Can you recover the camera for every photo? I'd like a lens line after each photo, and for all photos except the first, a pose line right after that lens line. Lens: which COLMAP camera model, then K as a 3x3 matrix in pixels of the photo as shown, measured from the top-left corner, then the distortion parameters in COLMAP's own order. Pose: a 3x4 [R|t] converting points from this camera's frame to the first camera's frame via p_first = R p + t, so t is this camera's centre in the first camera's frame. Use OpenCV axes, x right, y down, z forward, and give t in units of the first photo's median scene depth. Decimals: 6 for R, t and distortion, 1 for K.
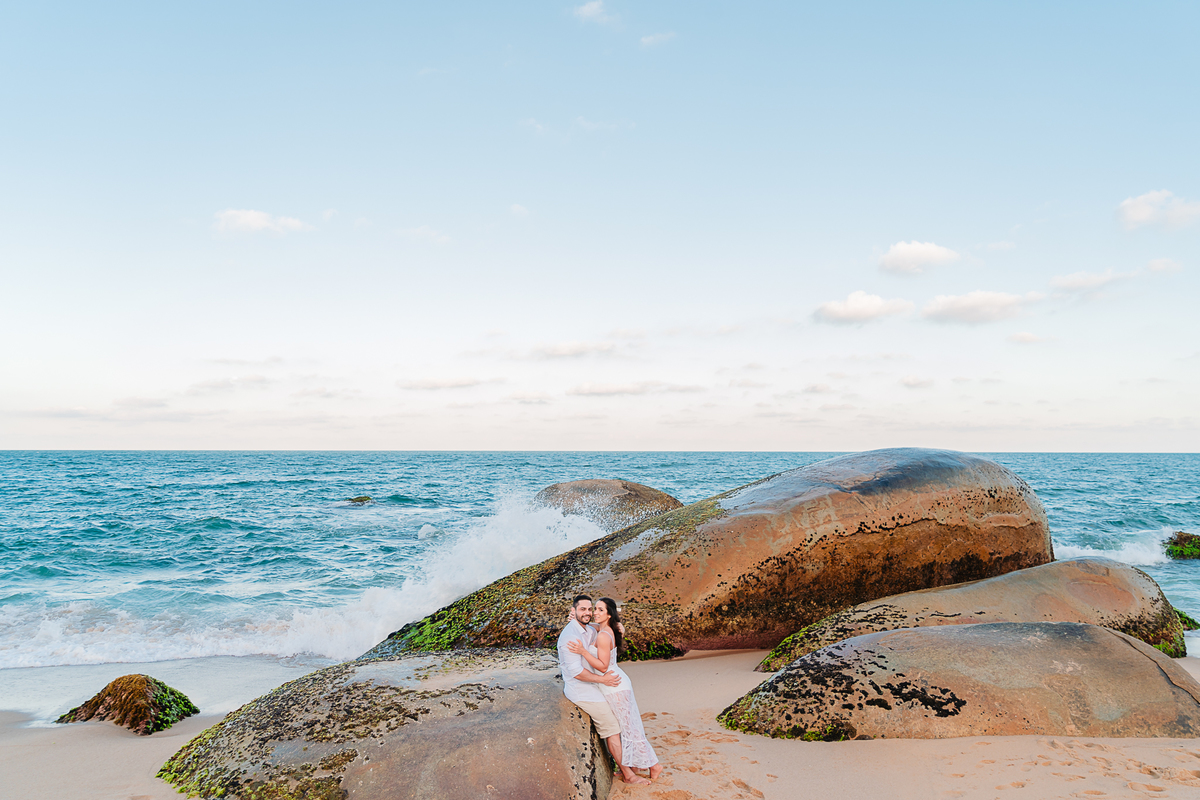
lens RADIAL K [[970.4, 0, 619.9], [0, 970.4, 362.8], [0, 0, 1]] dist [-0.022476, 0.037569]
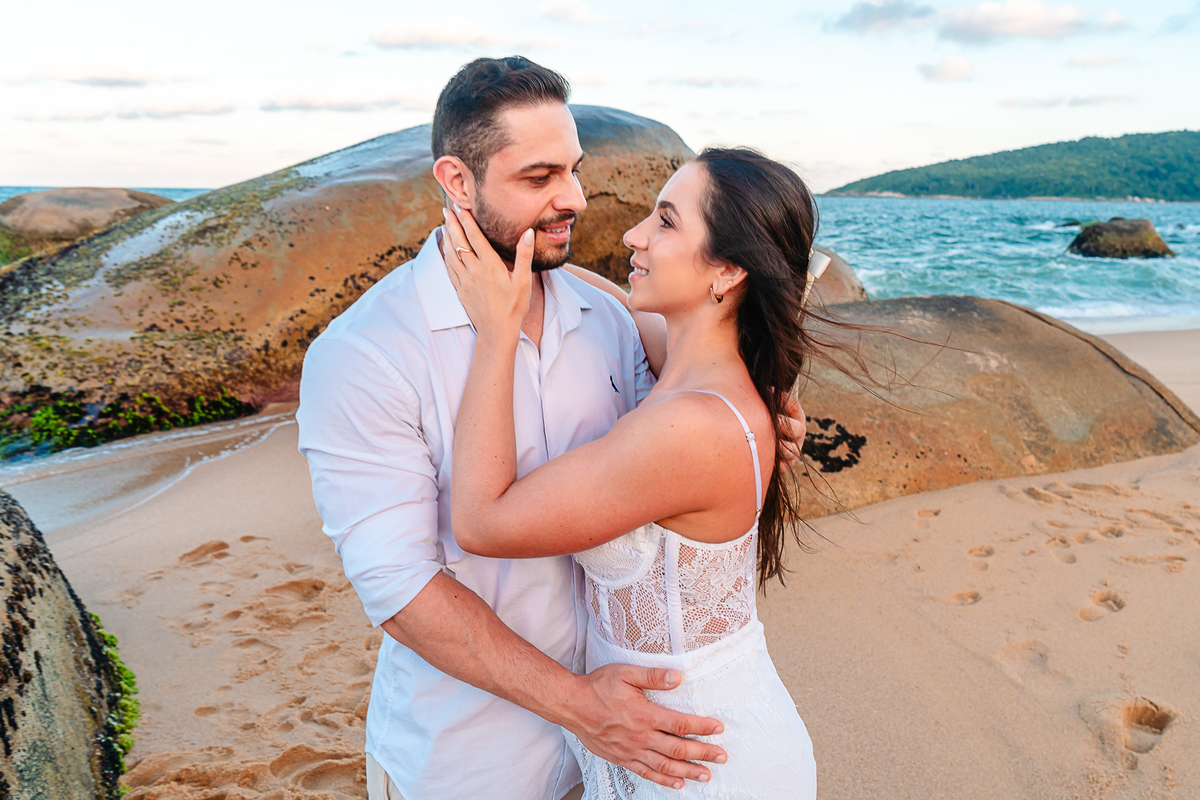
lens RADIAL K [[970.4, 0, 619.9], [0, 970.4, 362.8], [0, 0, 1]] dist [-0.022476, 0.037569]
pose [[0.895155, -0.081594, 0.438224, 0.007868], [-0.030993, 0.969332, 0.243791, 0.120692], [-0.444677, -0.231812, 0.865174, 0.396748]]
